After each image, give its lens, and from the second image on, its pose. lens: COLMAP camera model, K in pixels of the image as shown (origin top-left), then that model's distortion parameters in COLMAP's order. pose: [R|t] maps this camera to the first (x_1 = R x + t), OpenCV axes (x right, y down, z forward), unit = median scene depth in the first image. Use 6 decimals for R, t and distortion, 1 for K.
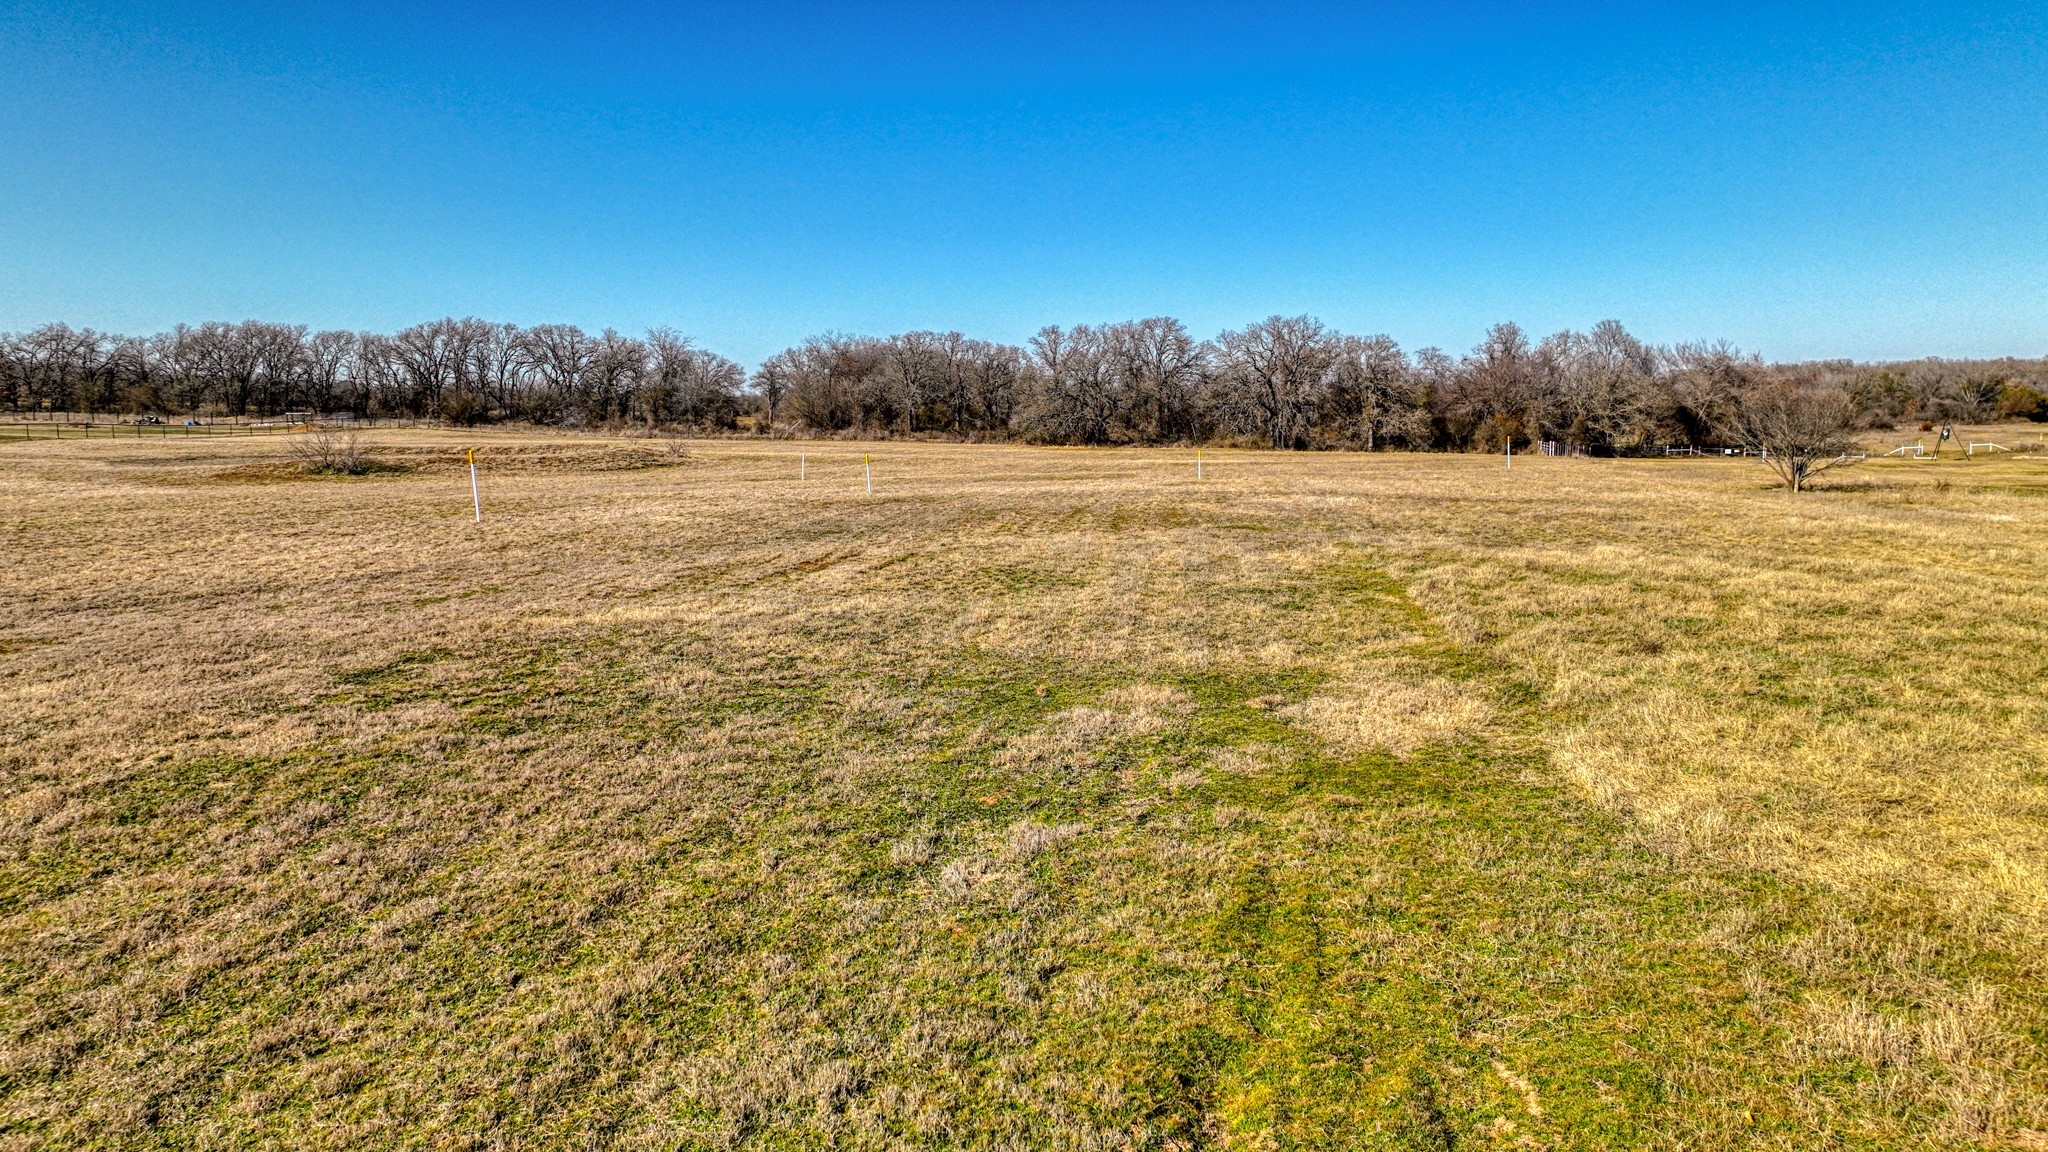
lens RADIAL K [[1445.0, 0, 1015.4], [0, 1445.0, 569.8], [0, 0, 1]] dist [0.007566, 0.001527]
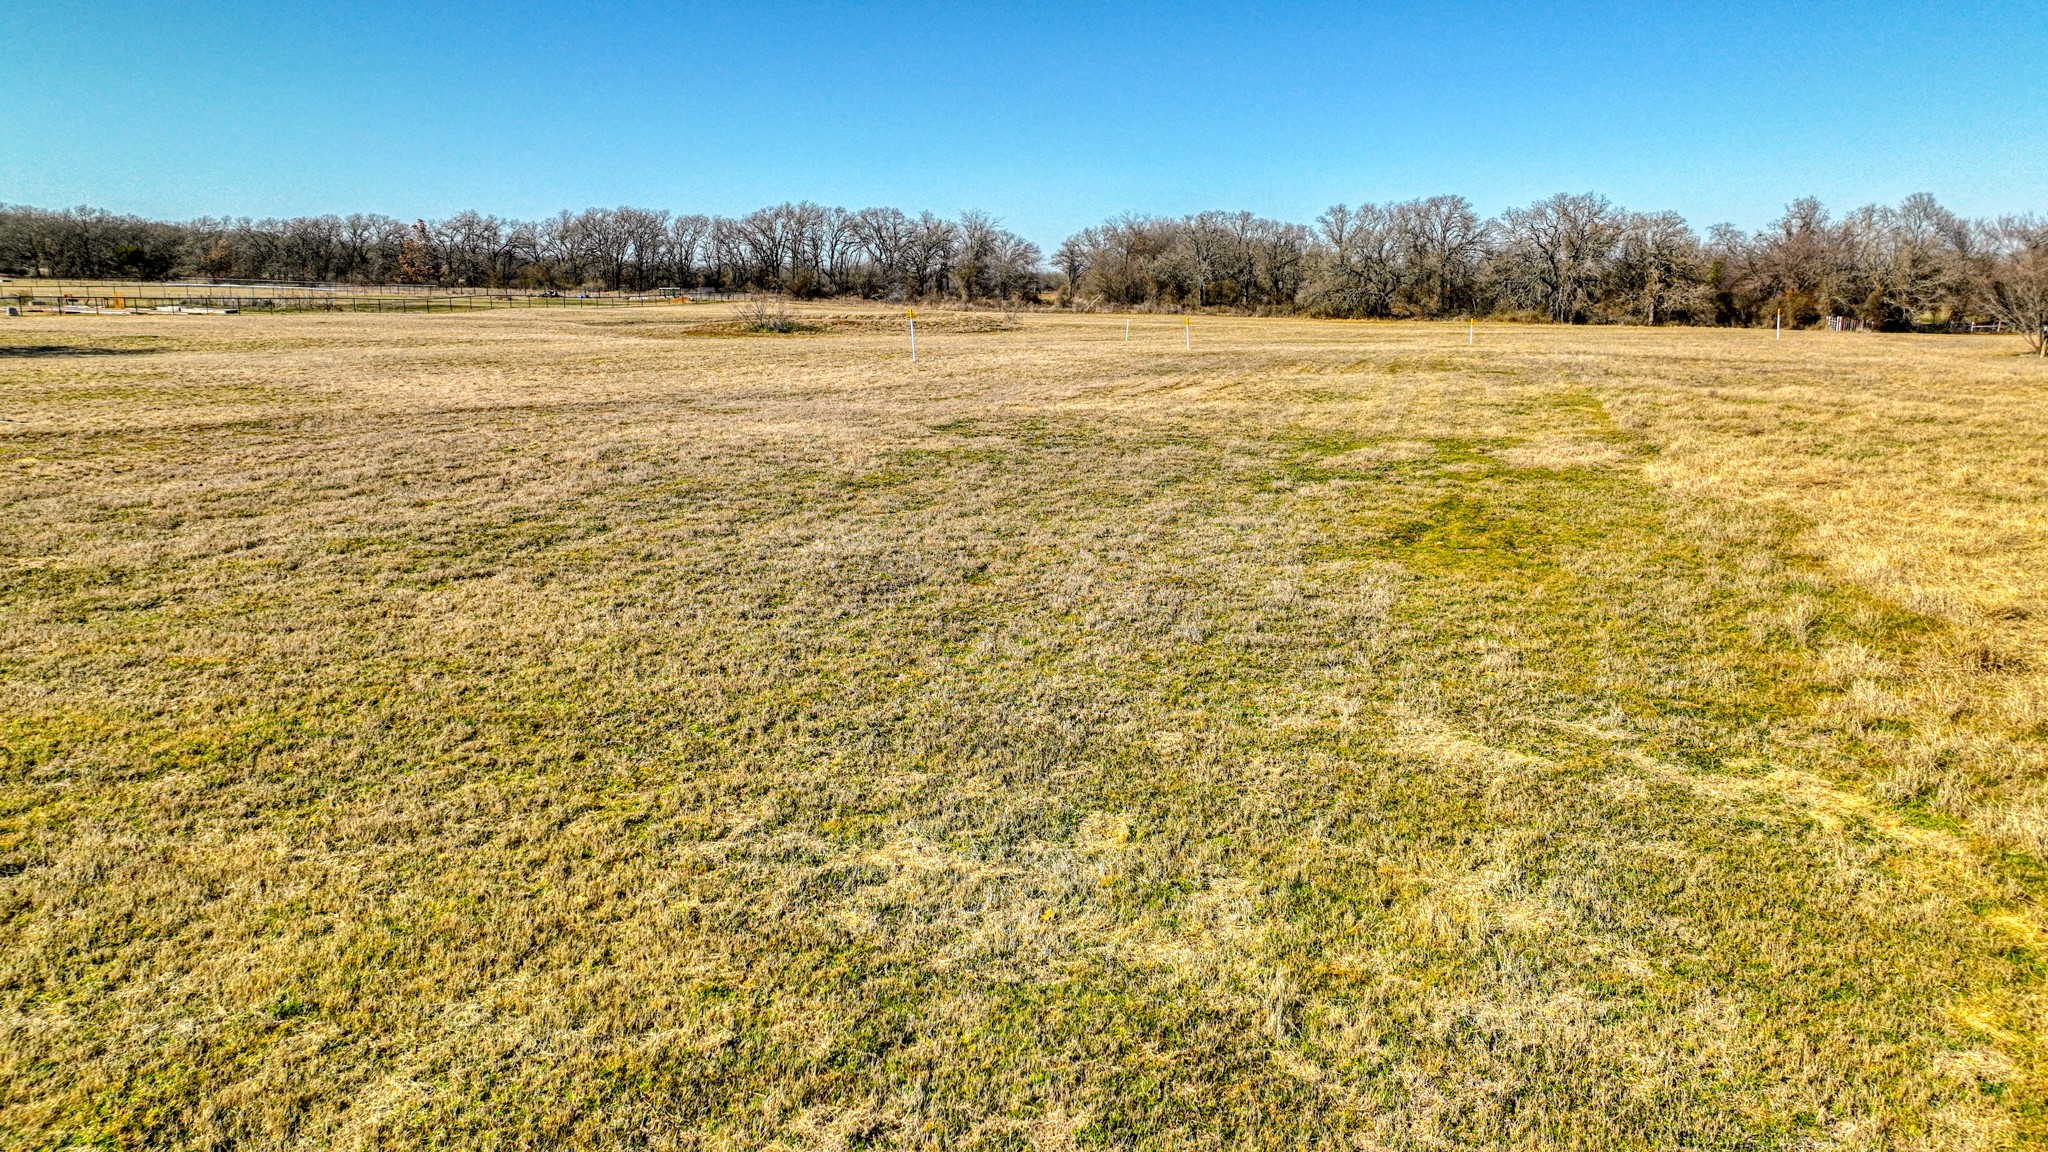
lens RADIAL K [[1445.0, 0, 1018.0], [0, 1445.0, 569.4], [0, 0, 1]] dist [0.007566, 0.001527]
pose [[0.983011, 0.036067, -0.179966, -0.005965], [-0.021374, 0.996327, 0.082924, 0.013601], [0.182296, -0.077669, 0.980171, -0.097431]]
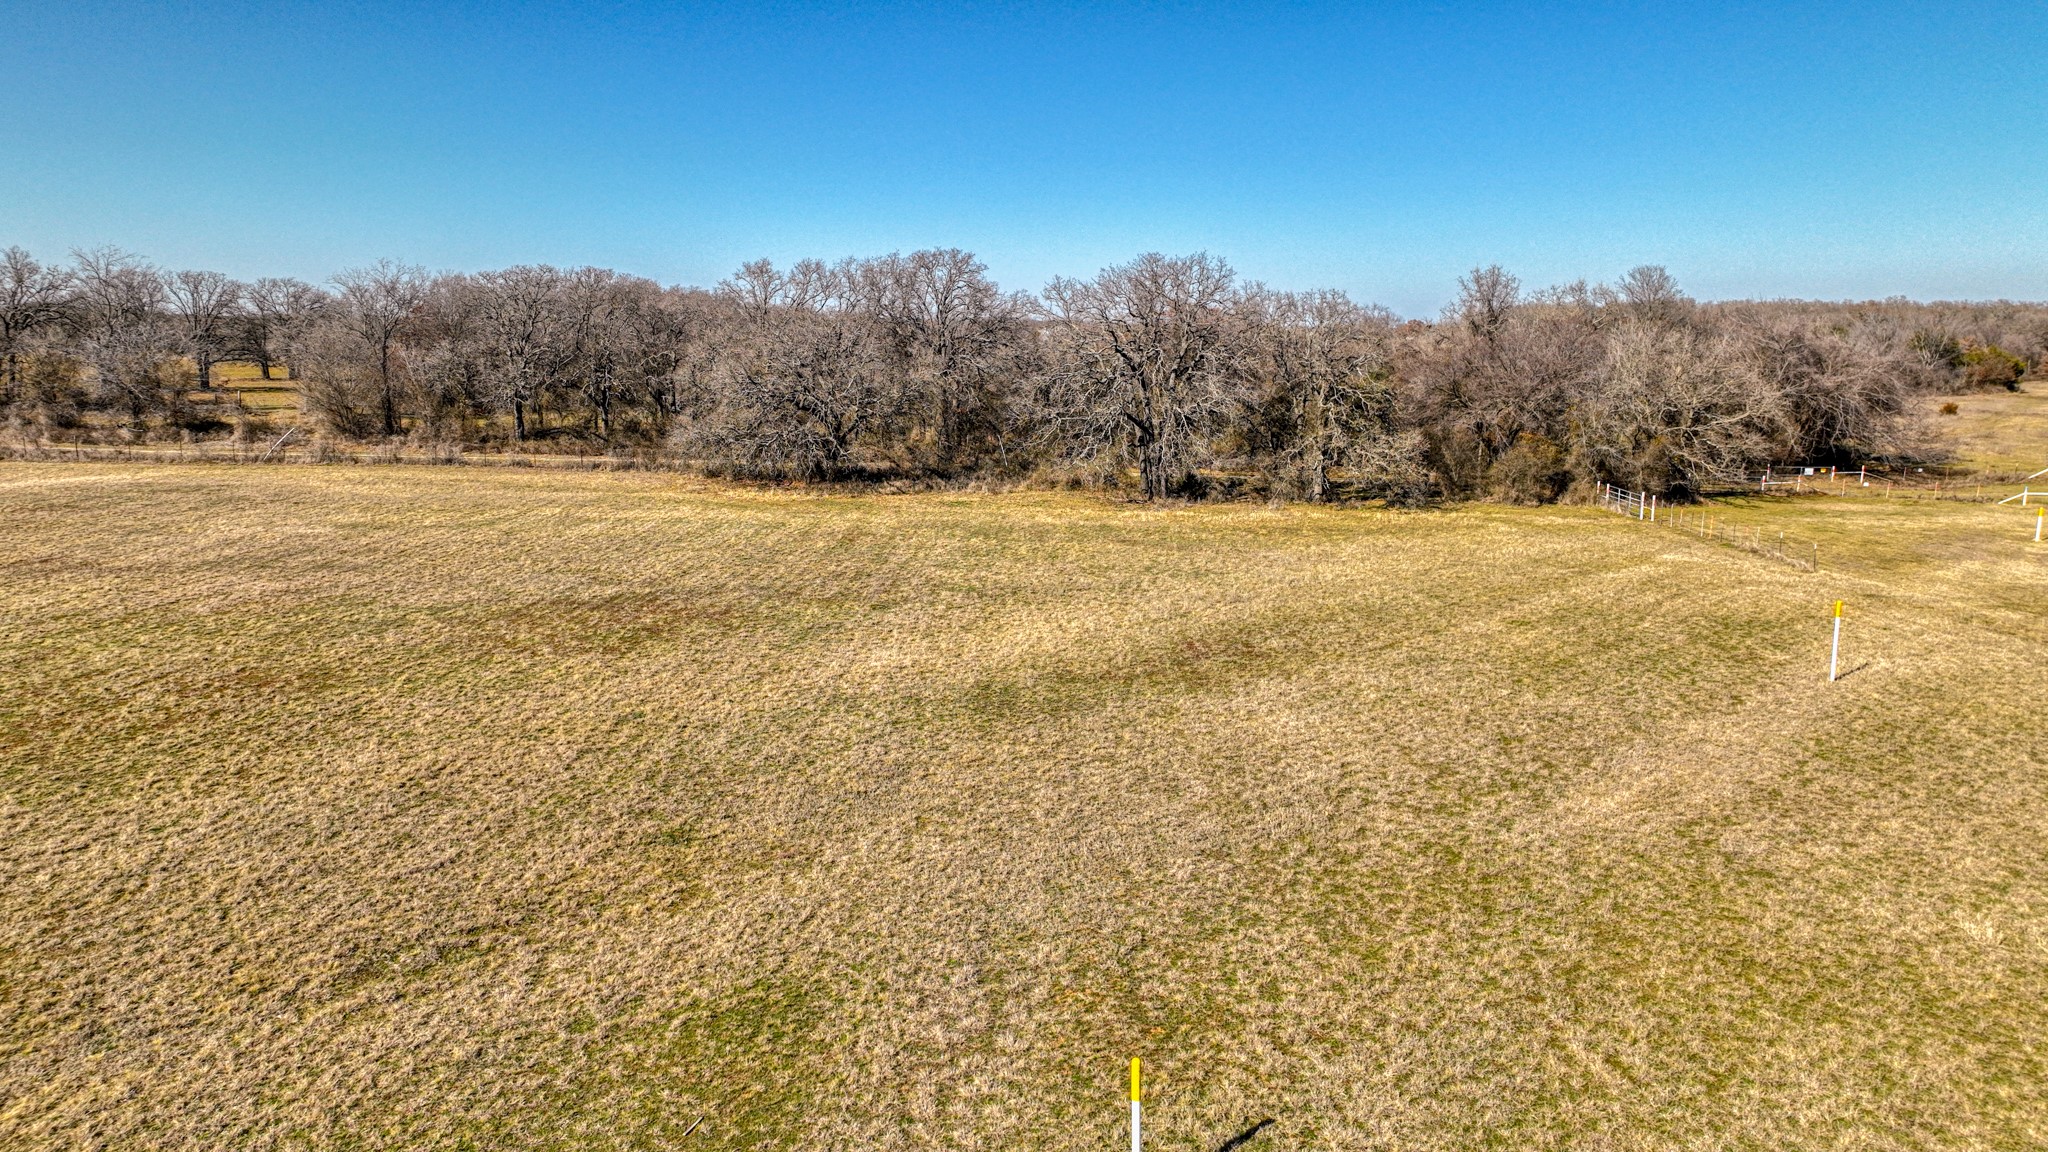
lens RADIAL K [[1445.0, 0, 1020.3], [0, 1445.0, 583.5], [0, 0, 1]] dist [0.007566, 0.001527]
pose [[0.989027, -0.016339, 0.146826, 0.042836], [0.006756, 0.997828, 0.065531, -0.078028], [-0.147578, -0.063820, 0.986989, 0.408529]]
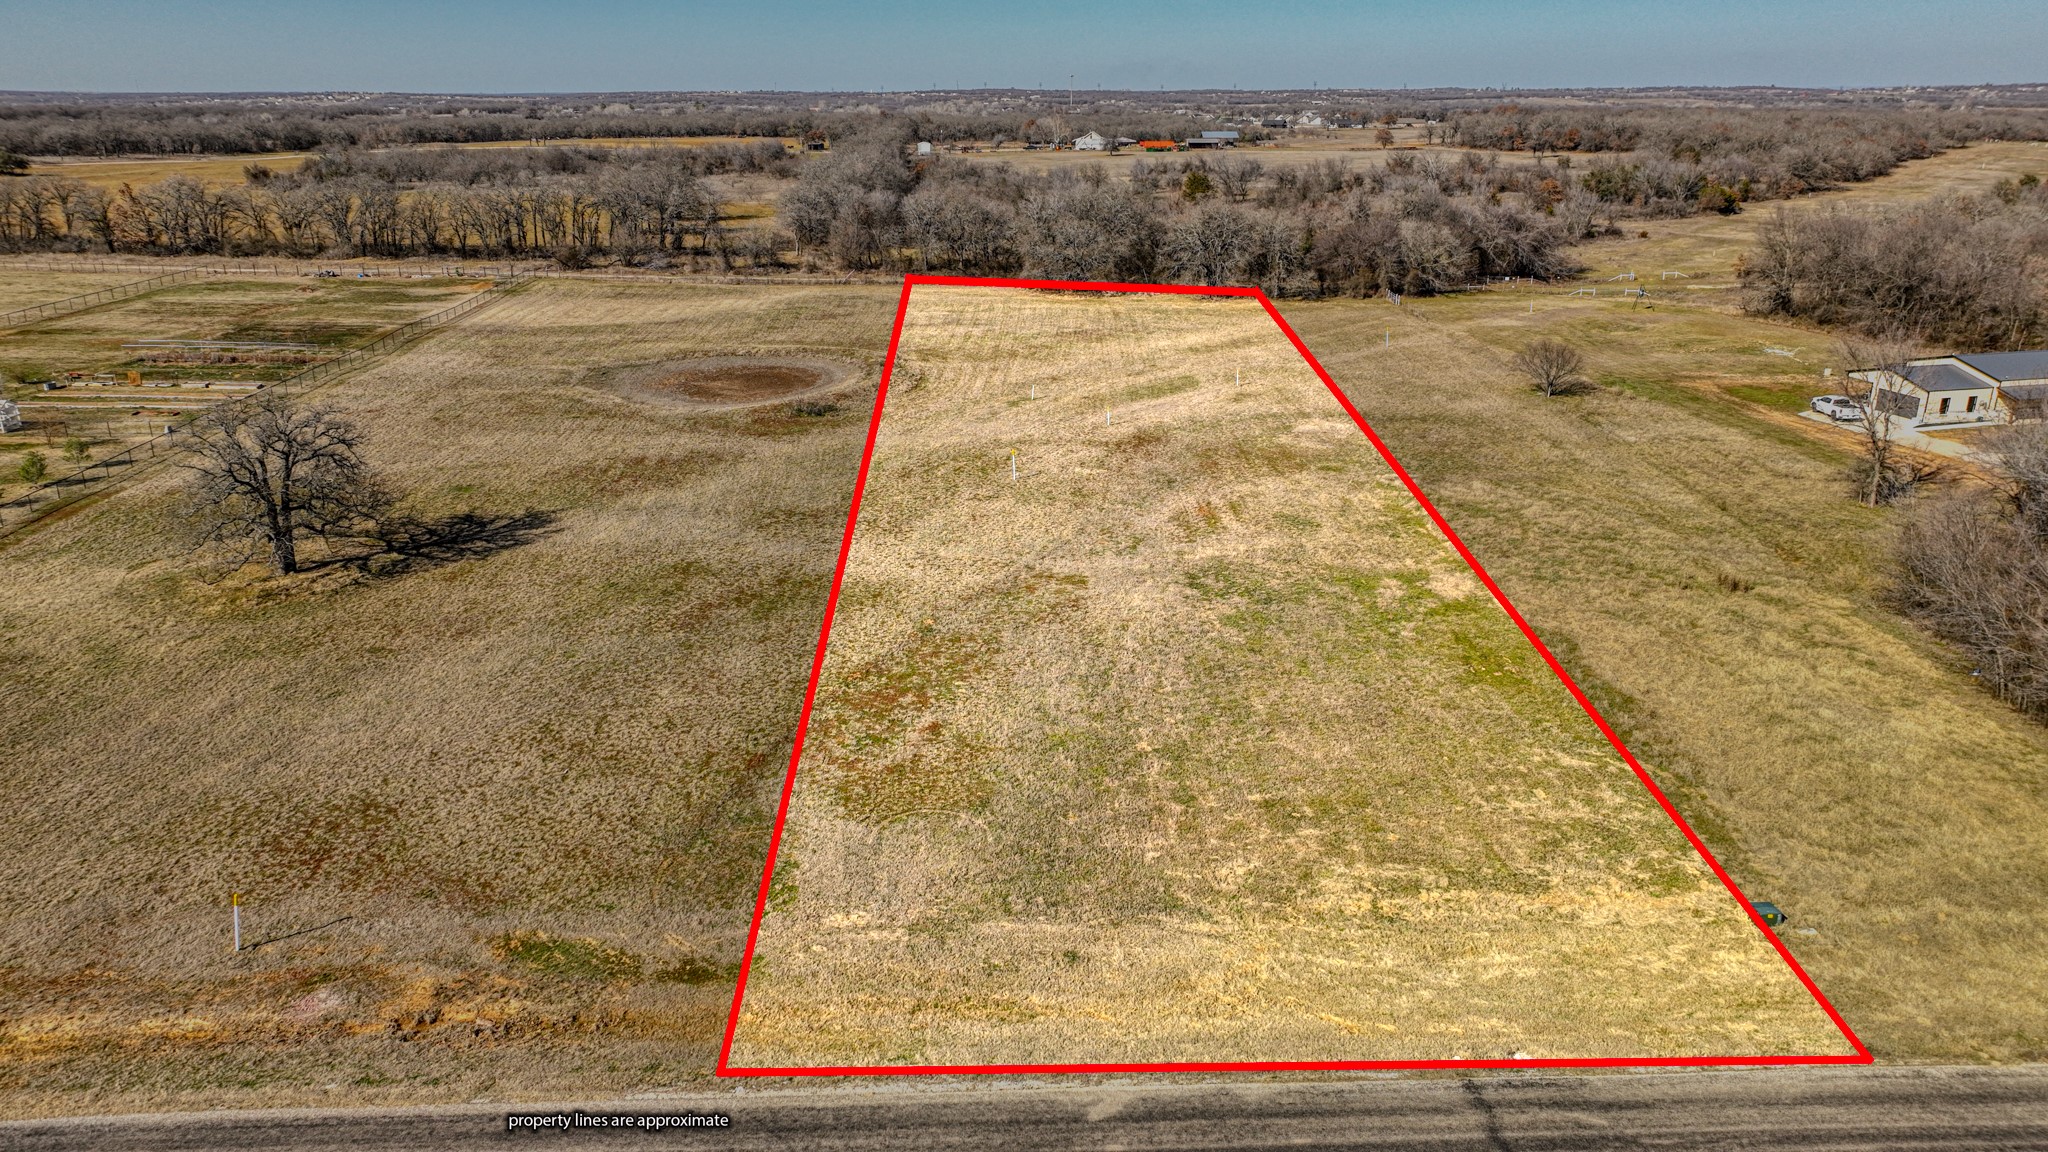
lens RADIAL K [[1445.0, 0, 1022.3], [0, 1445.0, 571.2], [0, 0, 1]] dist [0.007566, 0.001527]
pose [[0.988054, -0.046763, 0.146843, -0.203607], [0.015072, 0.977604, 0.209911, -0.108330], [-0.153371, -0.205191, 0.966630, -0.366103]]
